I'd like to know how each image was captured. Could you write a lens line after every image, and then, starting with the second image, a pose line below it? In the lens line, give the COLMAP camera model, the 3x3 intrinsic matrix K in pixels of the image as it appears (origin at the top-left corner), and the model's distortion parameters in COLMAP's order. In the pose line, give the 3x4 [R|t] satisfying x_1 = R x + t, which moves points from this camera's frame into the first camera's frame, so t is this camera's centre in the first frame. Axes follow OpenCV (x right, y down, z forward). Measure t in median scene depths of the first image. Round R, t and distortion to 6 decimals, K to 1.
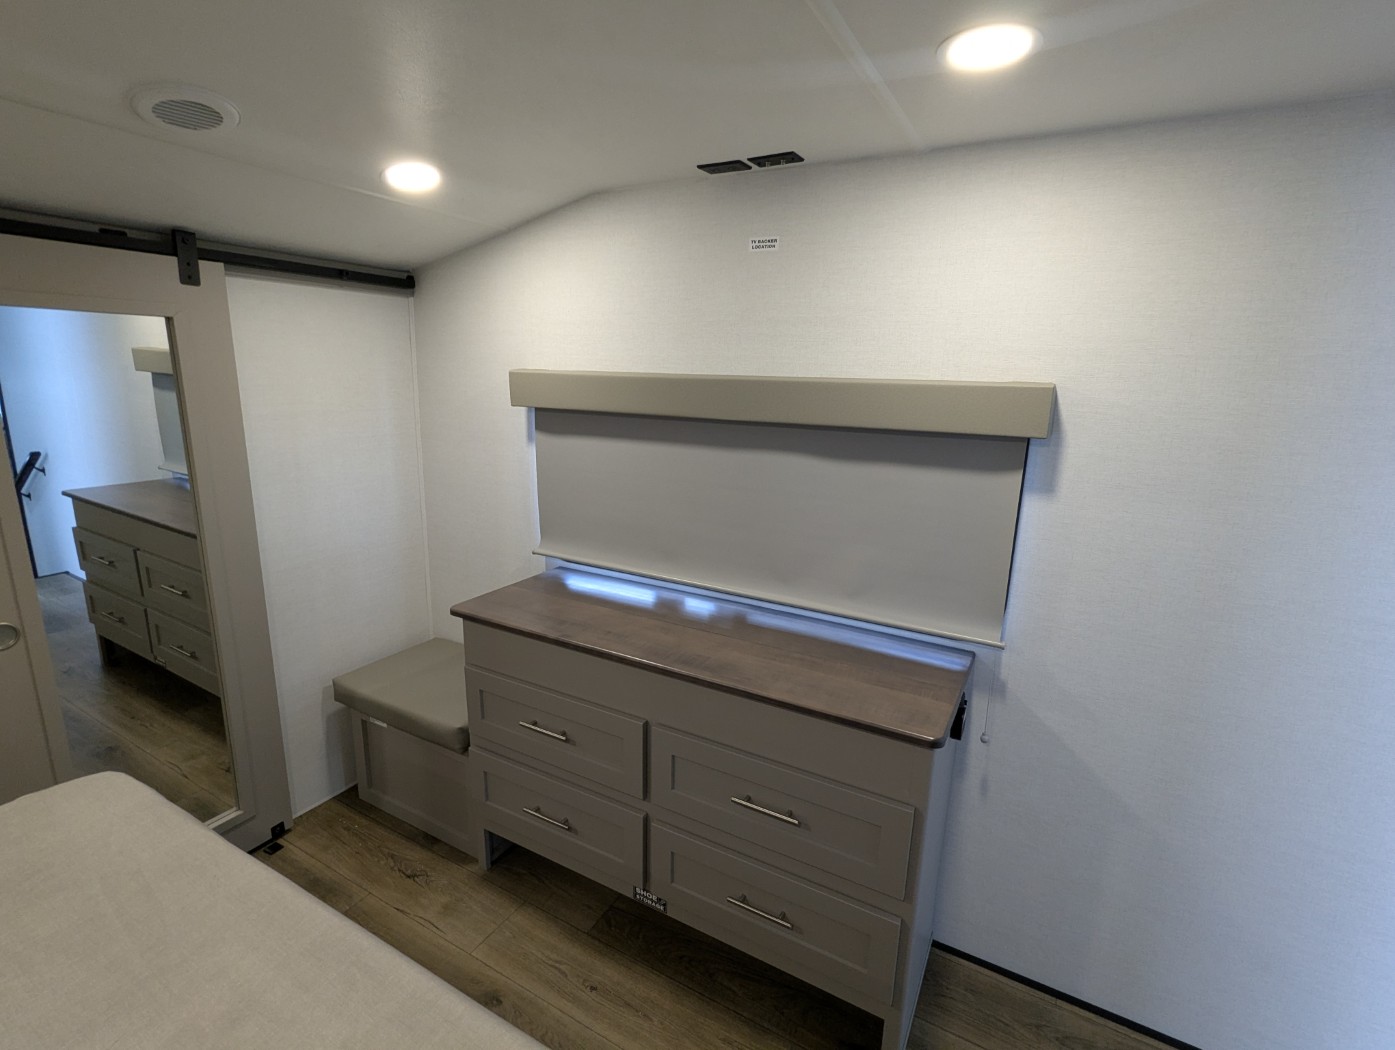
lens RADIAL K [[662.2, 0, 699.6], [0, 662.2, 522.5], [0, 0, 1]] dist [-0.003133, 0.002383]
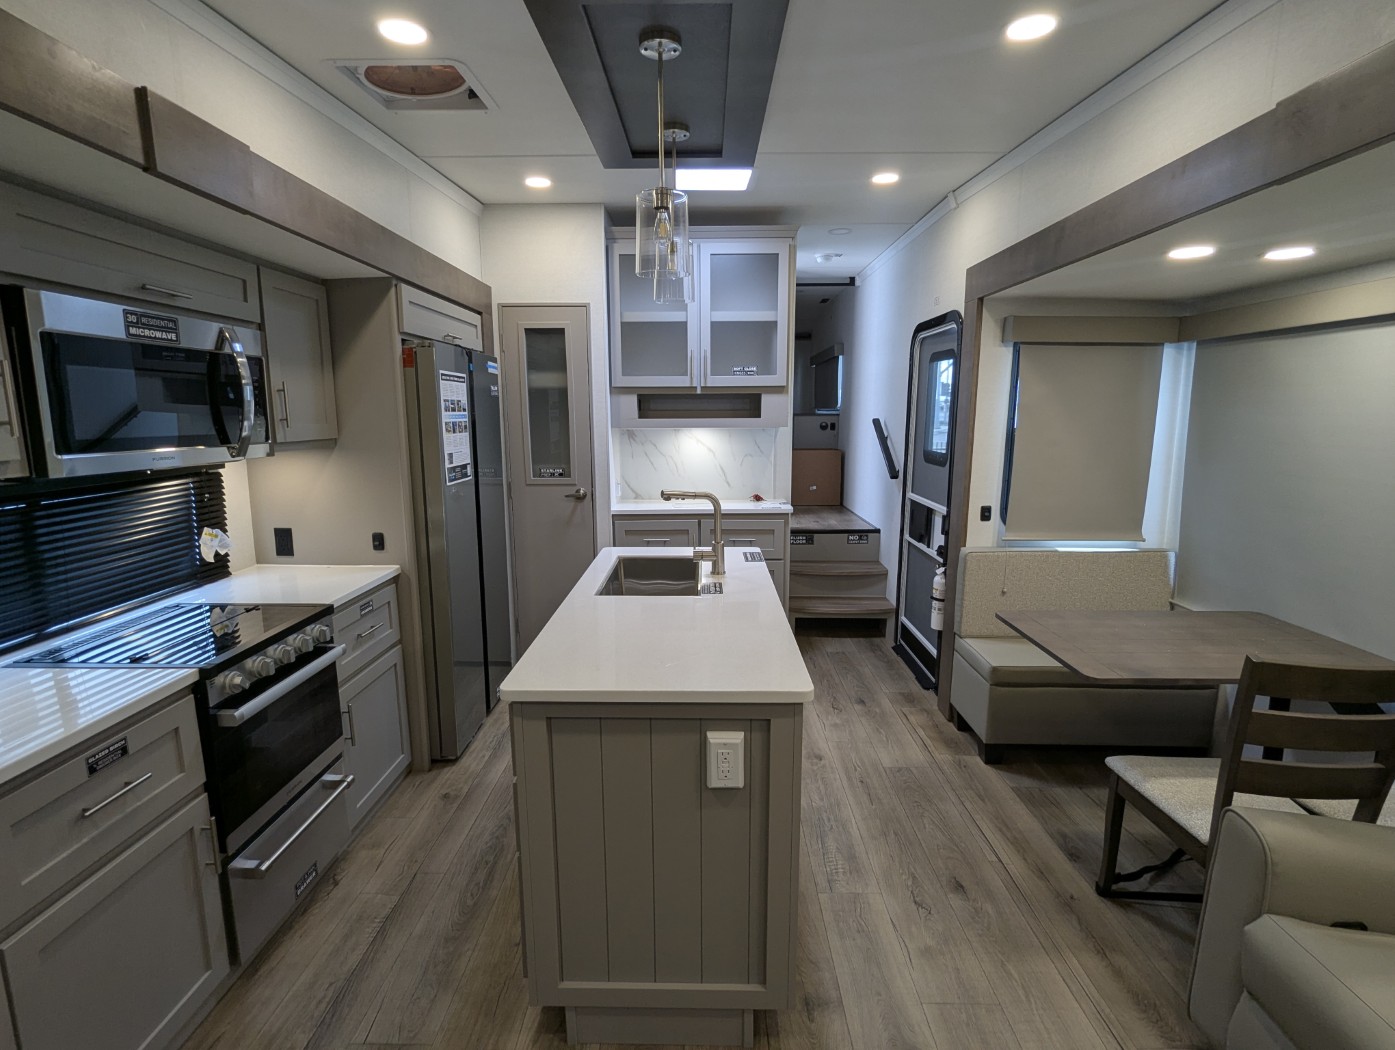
lens RADIAL K [[662.2, 0, 696.5], [0, 662.2, 527.7], [0, 0, 1]] dist [-0.003133, 0.002383]
pose [[0.472208, 0.129388, -0.871939, 0.236183], [-0.186777, 0.981395, 0.044479, -0.039174], [0.861472, 0.141855, 0.487589, 0.084560]]
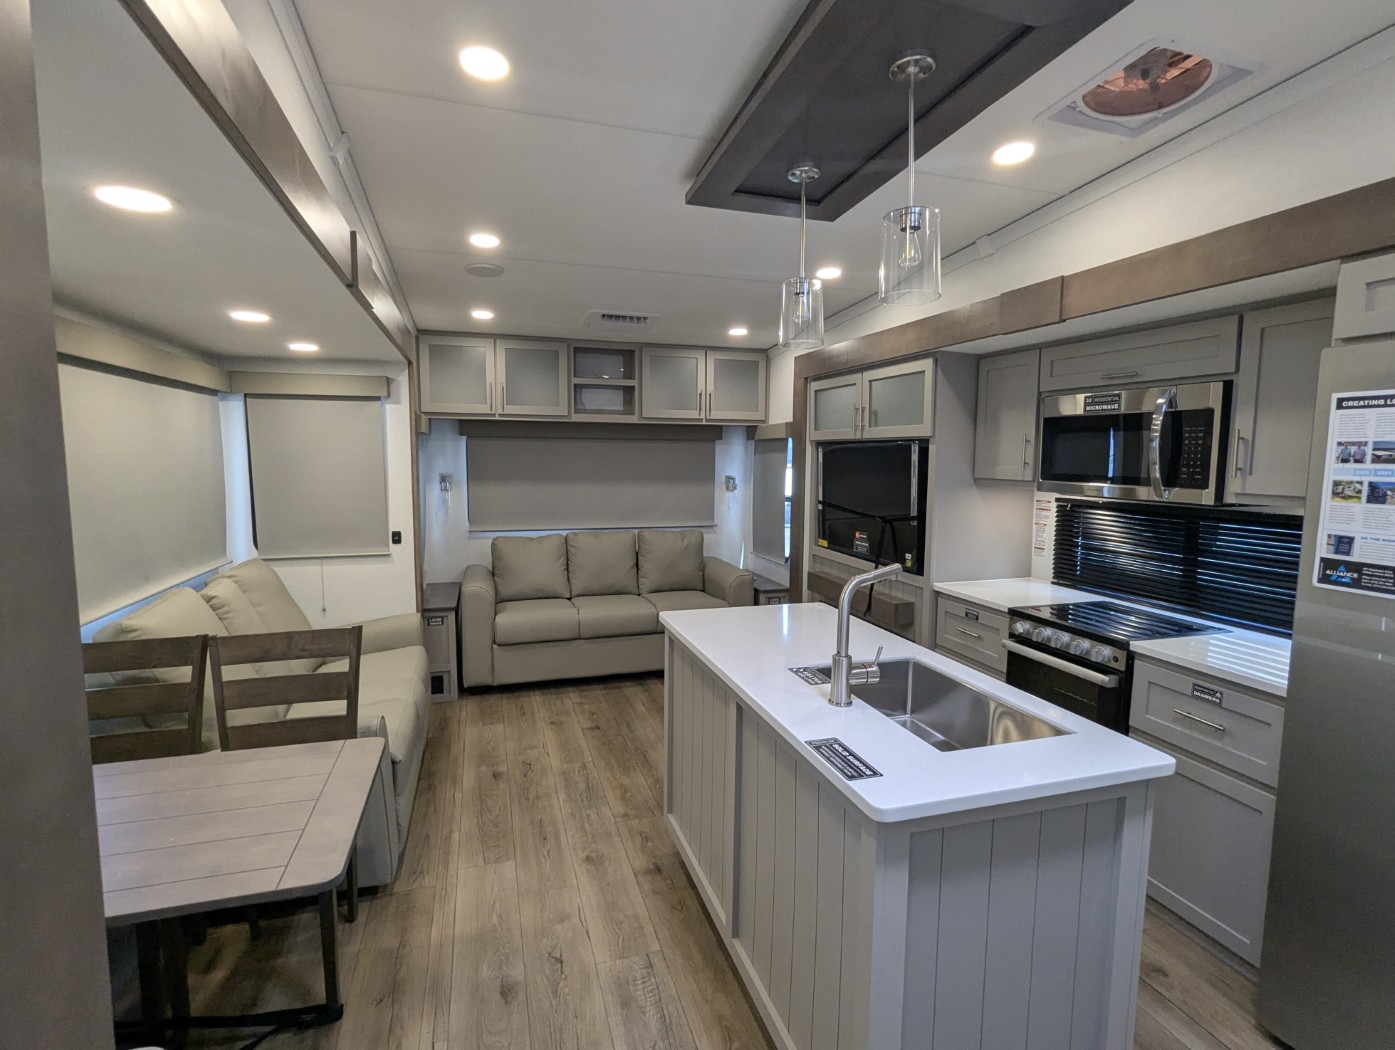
lens RADIAL K [[691.3, 0, 697.8], [0, 691.3, 529.2], [0, 0, 1]] dist [-0.003667, -0.001805]
pose [[-0.725055, -0.106422, 0.680418, -1.193013], [0.127367, 0.950224, 0.284345, -0.361020], [-0.676811, 0.292829, -0.675410, 1.322202]]
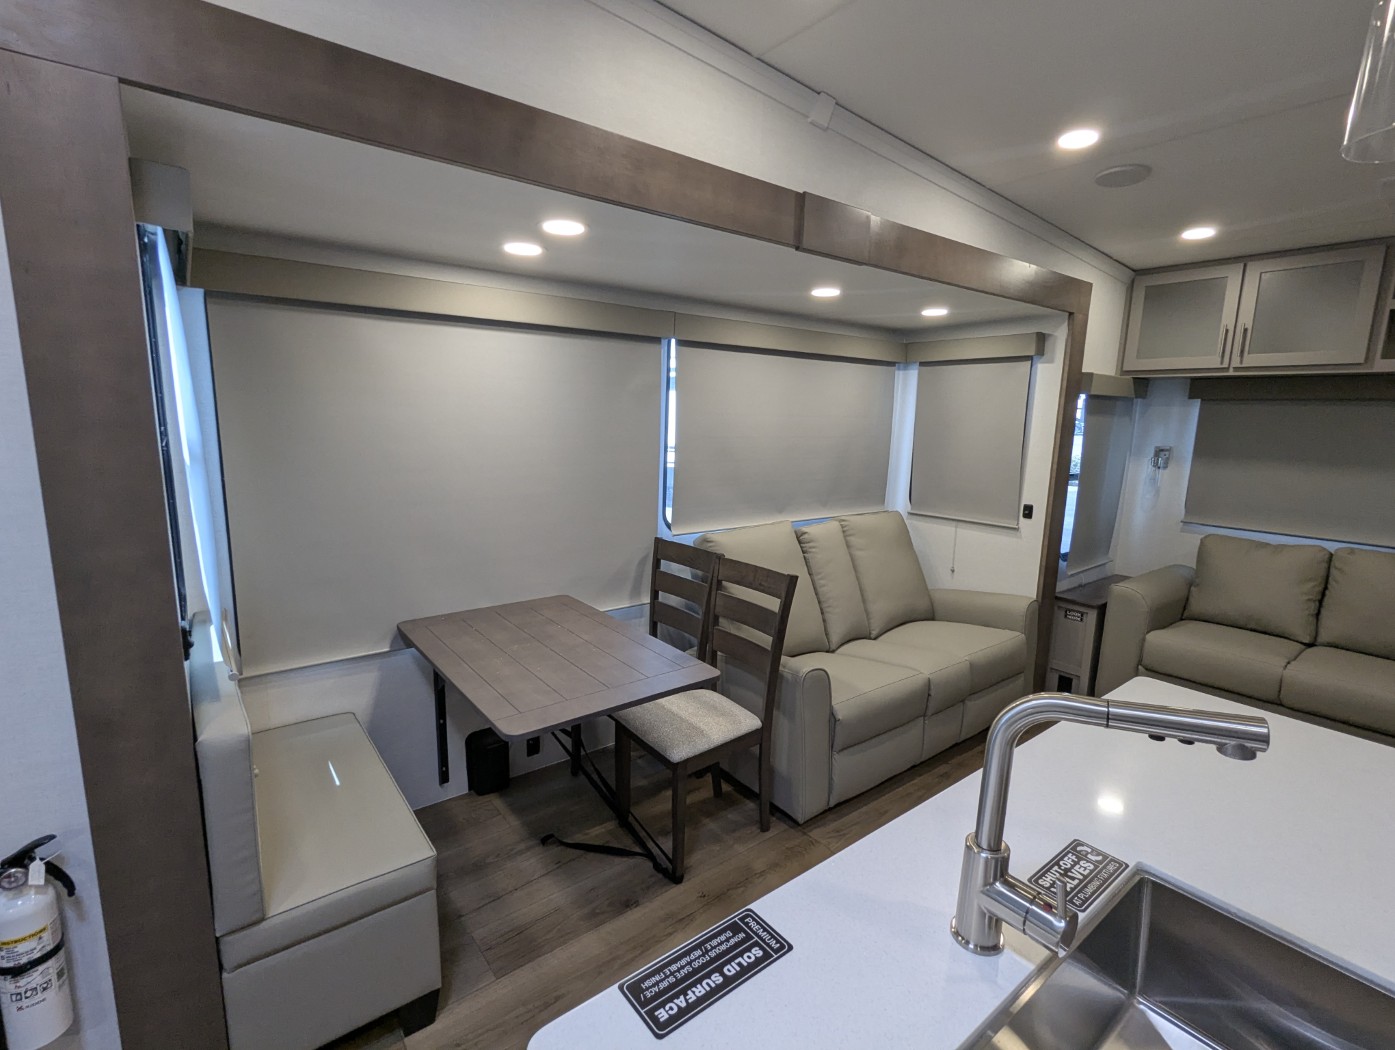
lens RADIAL K [[662.2, 0, 696.6], [0, 662.2, 527.4], [0, 0, 1]] dist [-0.003133, 0.002383]
pose [[0.392987, -0.175868, 0.902569, -1.137527], [0.195494, 0.975081, 0.104877, -0.204839], [-0.898523, 0.135232, 0.417576, 0.673454]]
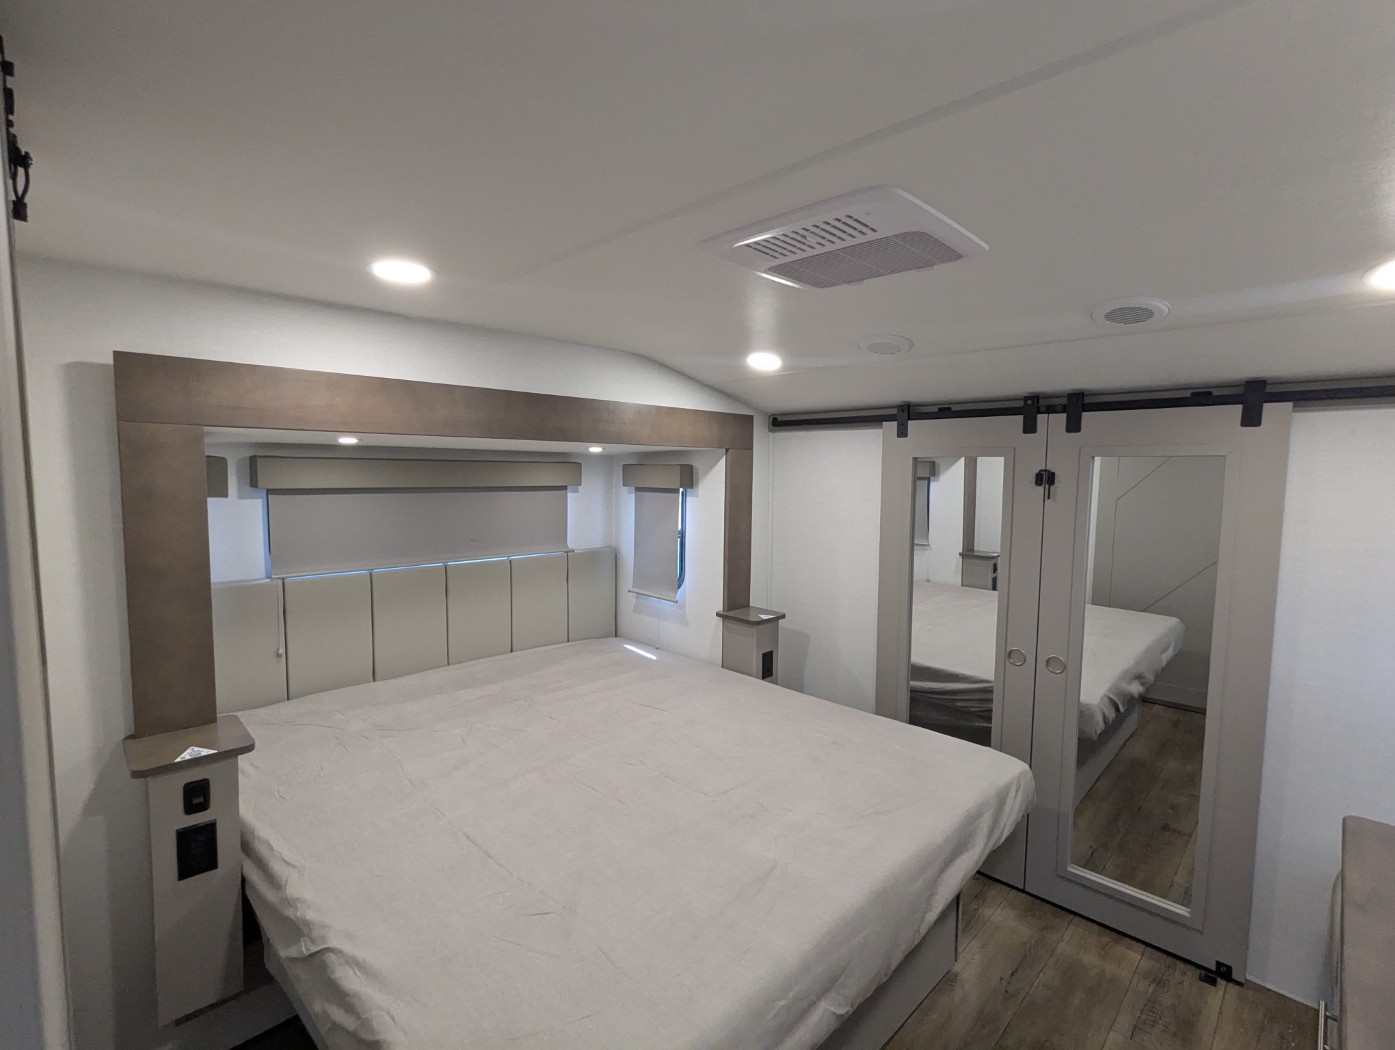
lens RADIAL K [[662.2, 0, 697.6], [0, 662.2, 526.2], [0, 0, 1]] dist [-0.003133, 0.002383]
pose [[-0.265237, 0.056516, -0.962525, 0.458432], [-0.230906, 0.965508, 0.120321, -0.095813], [0.936126, 0.254166, -0.243038, 0.362910]]
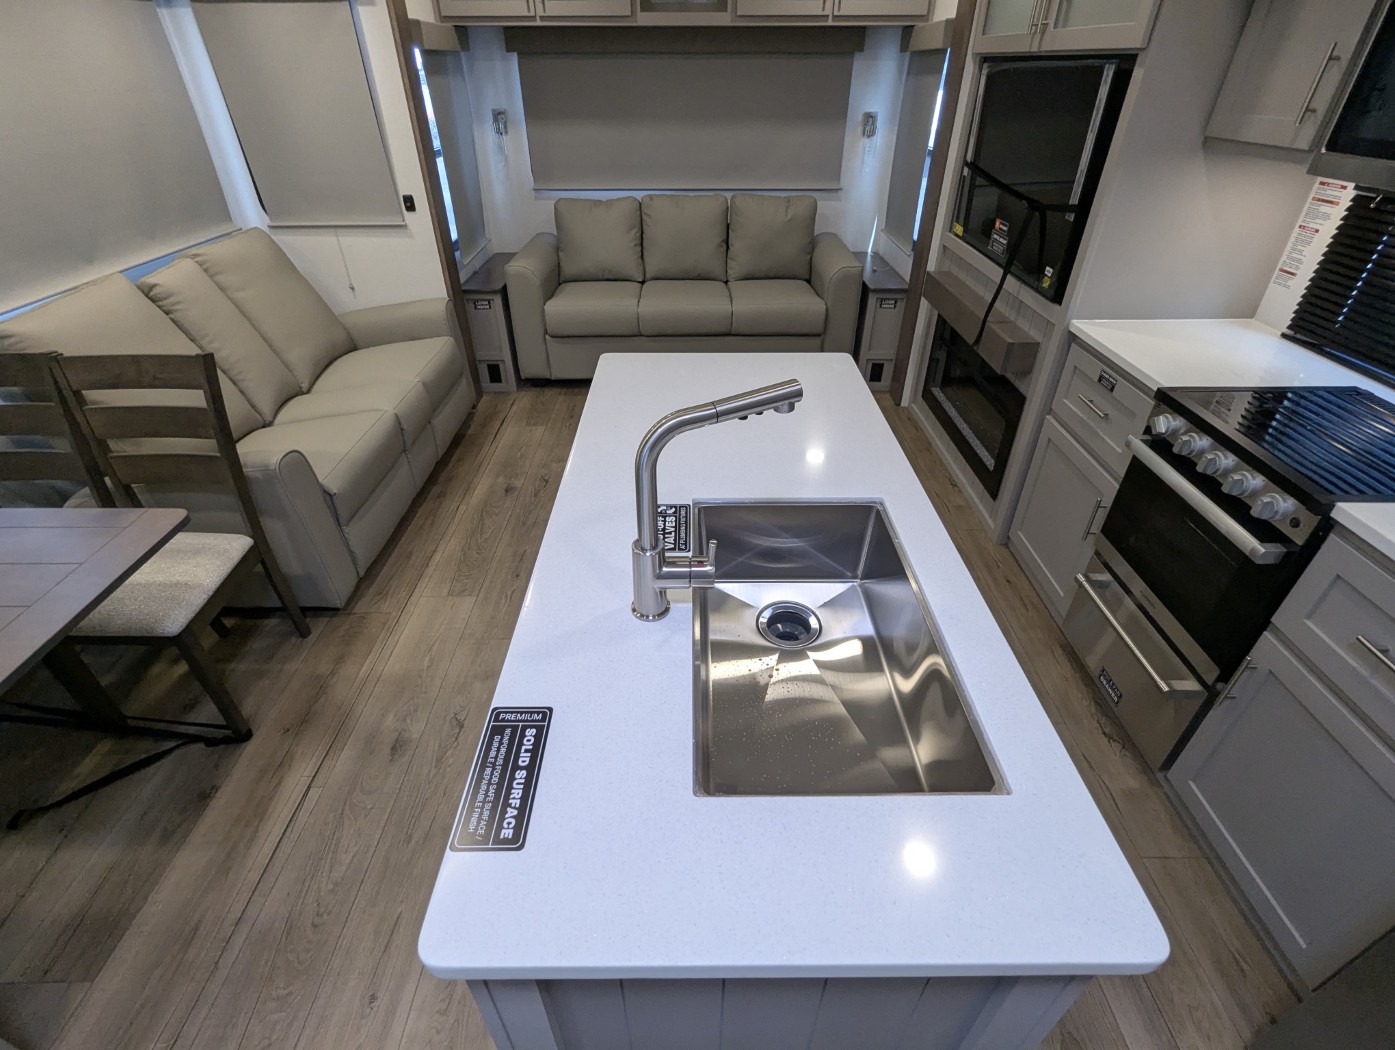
lens RADIAL K [[662.2, 0, 698.0], [0, 662.2, 526.8], [0, 0, 1]] dist [-0.003133, 0.002383]
pose [[-0.492506, -0.520050, 0.697844, -1.100767], [0.182922, 0.722068, 0.667201, -0.266477], [-0.850869, 0.456251, -0.260494, 0.785828]]
